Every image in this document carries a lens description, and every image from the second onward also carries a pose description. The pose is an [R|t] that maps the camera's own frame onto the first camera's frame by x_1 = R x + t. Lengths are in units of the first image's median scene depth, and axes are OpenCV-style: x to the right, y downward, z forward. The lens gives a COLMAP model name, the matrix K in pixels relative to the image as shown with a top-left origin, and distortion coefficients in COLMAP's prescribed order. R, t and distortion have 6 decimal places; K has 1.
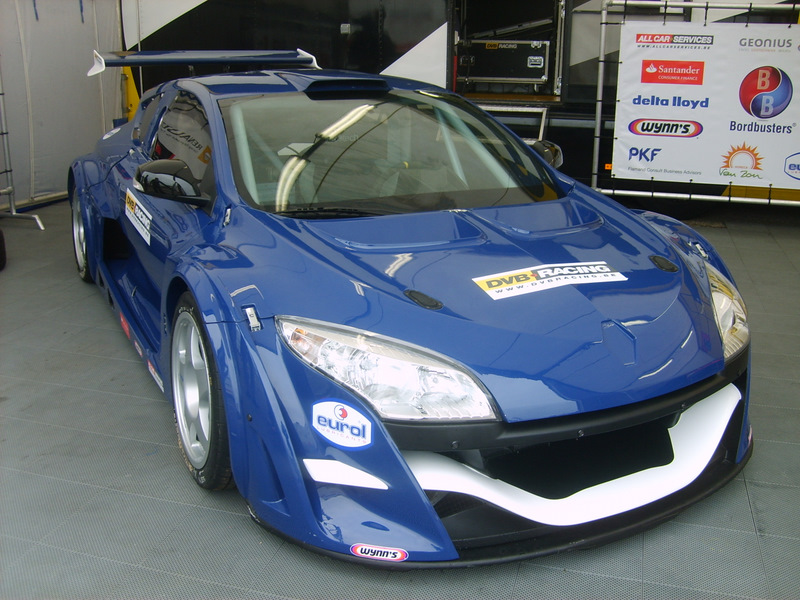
lens RADIAL K [[819.5, 0, 400.0], [0, 819.5, 300.0], [0, 0, 1]] dist [-0.136655, 0.079083]
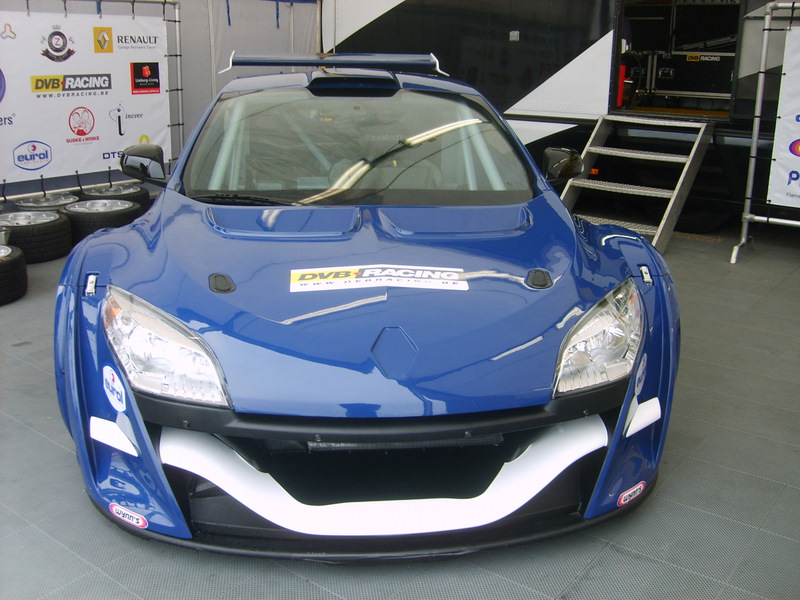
lens RADIAL K [[819.5, 0, 400.0], [0, 819.5, 300.0], [0, 0, 1]] dist [-0.136655, 0.079083]
pose [[0.930371, 0.107972, -0.350359, 0.210669], [-0.114159, 0.993458, 0.003013, -0.002963], [0.348392, 0.037193, 0.936611, 0.046660]]
